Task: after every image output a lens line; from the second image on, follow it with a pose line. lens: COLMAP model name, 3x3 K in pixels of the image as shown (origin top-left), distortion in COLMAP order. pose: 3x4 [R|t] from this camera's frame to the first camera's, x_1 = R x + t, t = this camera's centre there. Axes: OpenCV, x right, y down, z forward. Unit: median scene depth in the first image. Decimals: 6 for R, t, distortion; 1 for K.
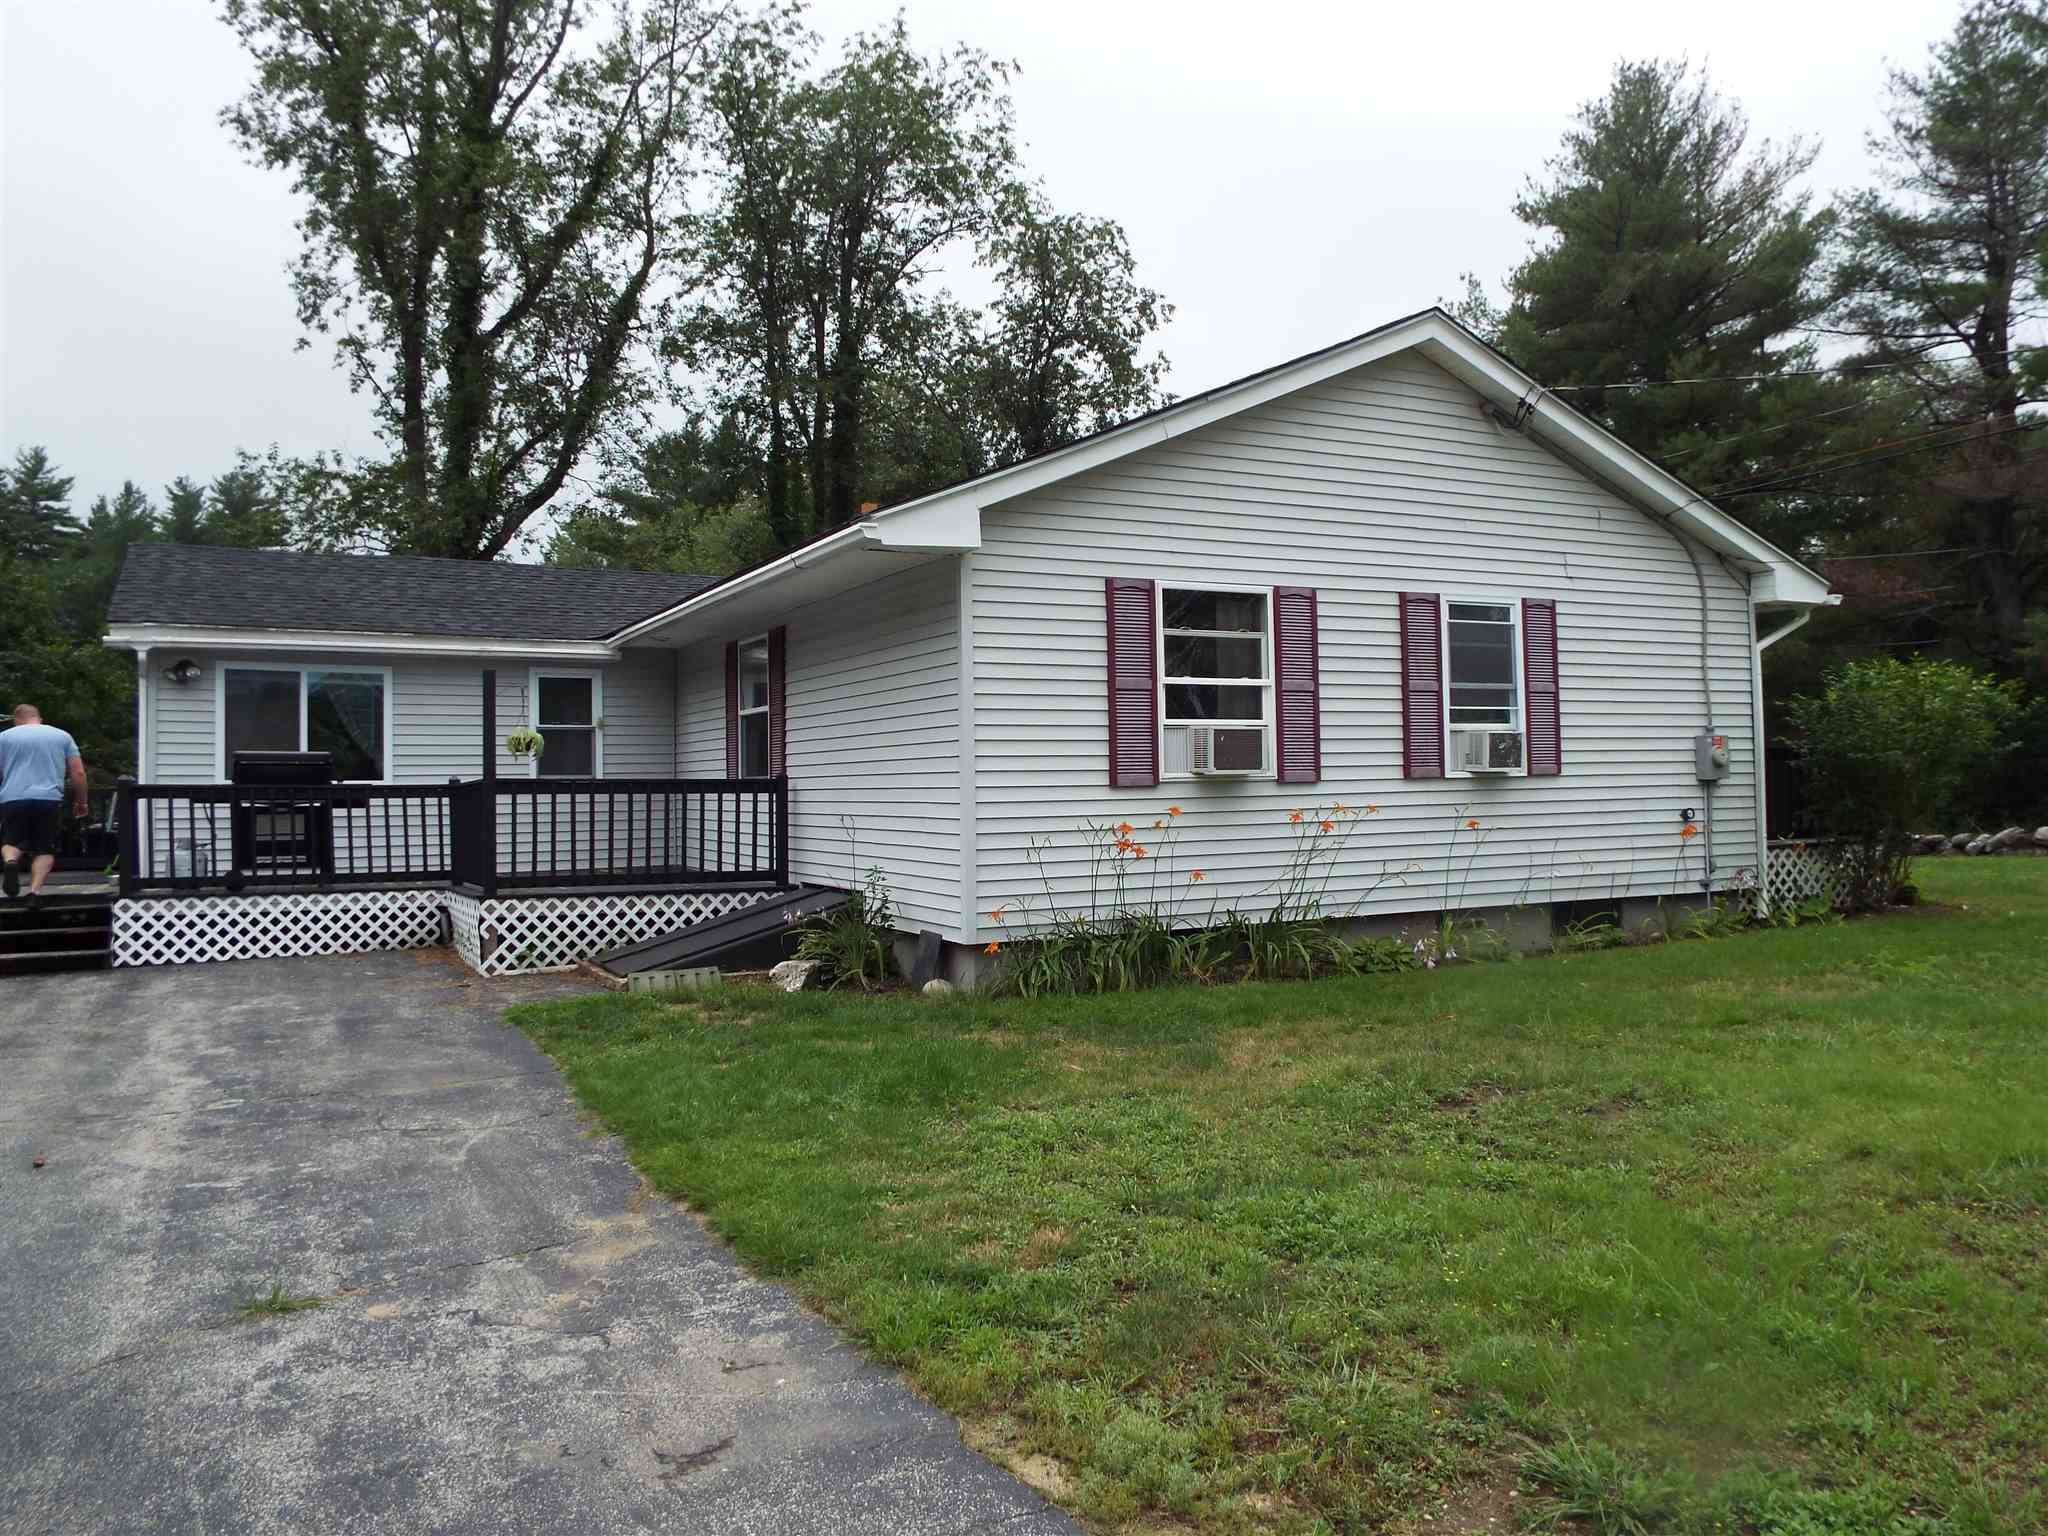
lens RADIAL K [[1485.0, 0, 1033.8], [0, 1485.0, 764.2], [0, 0, 1]] dist [-0.001461, -0.004027]
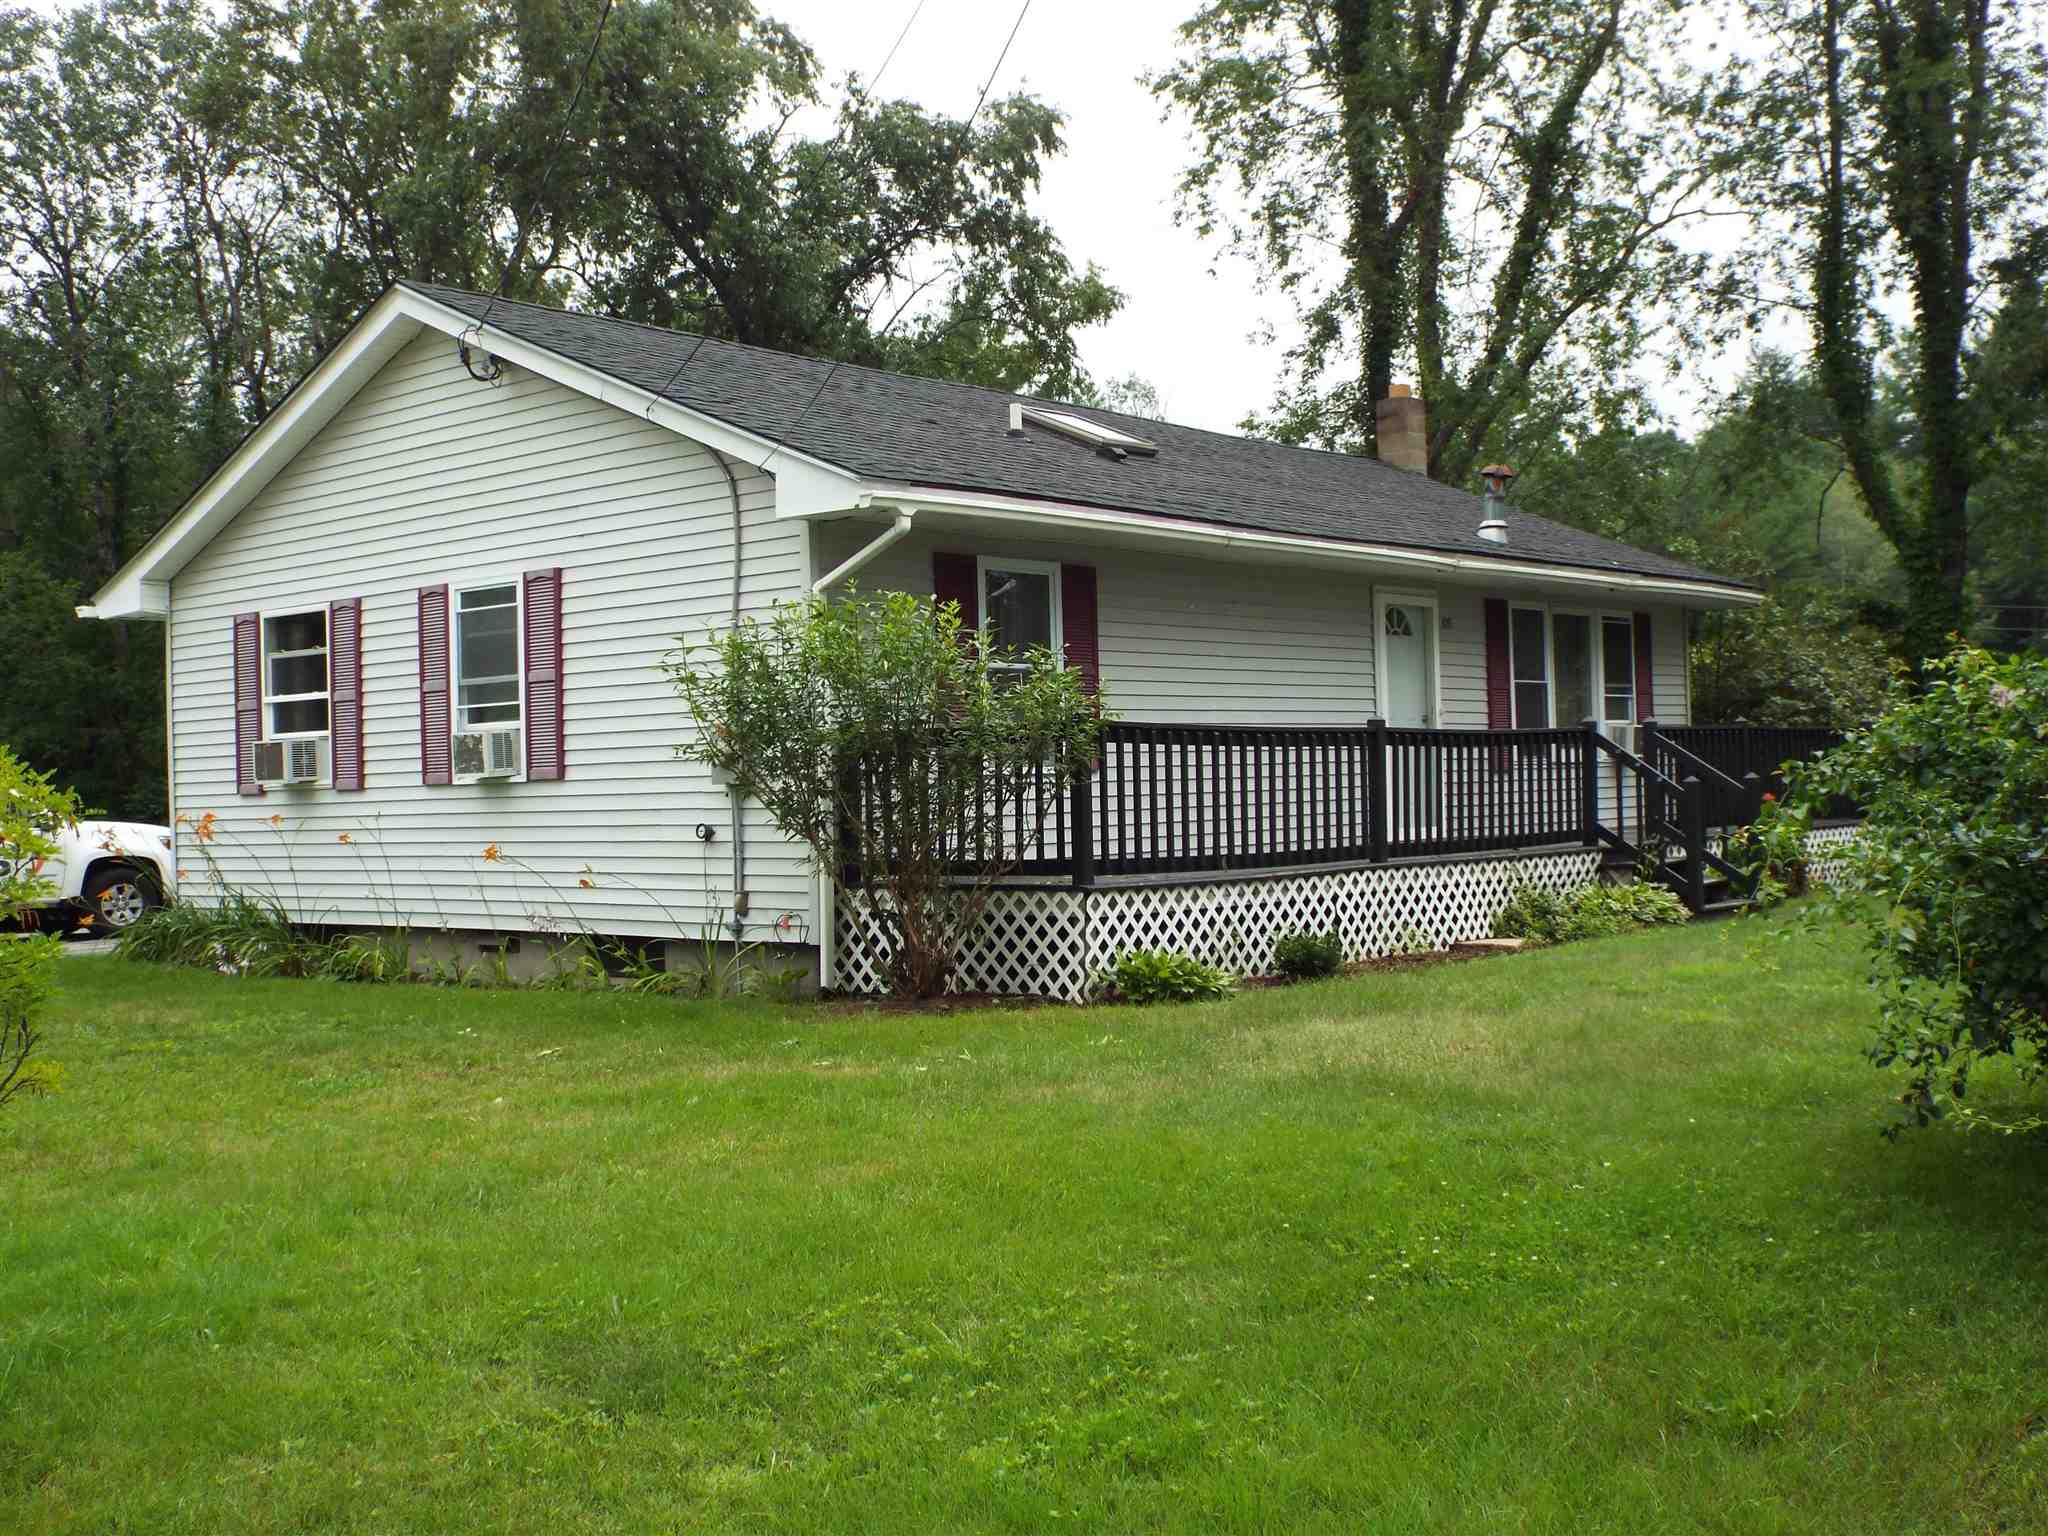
lens RADIAL K [[2155.0, 0, 1022.0], [0, 2155.0, 767.6], [0, 0, 1]] dist [-0.012014, -0.009821]
pose [[0.376434, 0.007638, -0.926412, 1.620356], [0.041512, 0.998823, 0.025102, -0.019945], [0.925513, -0.047907, 0.375674, 0.815527]]
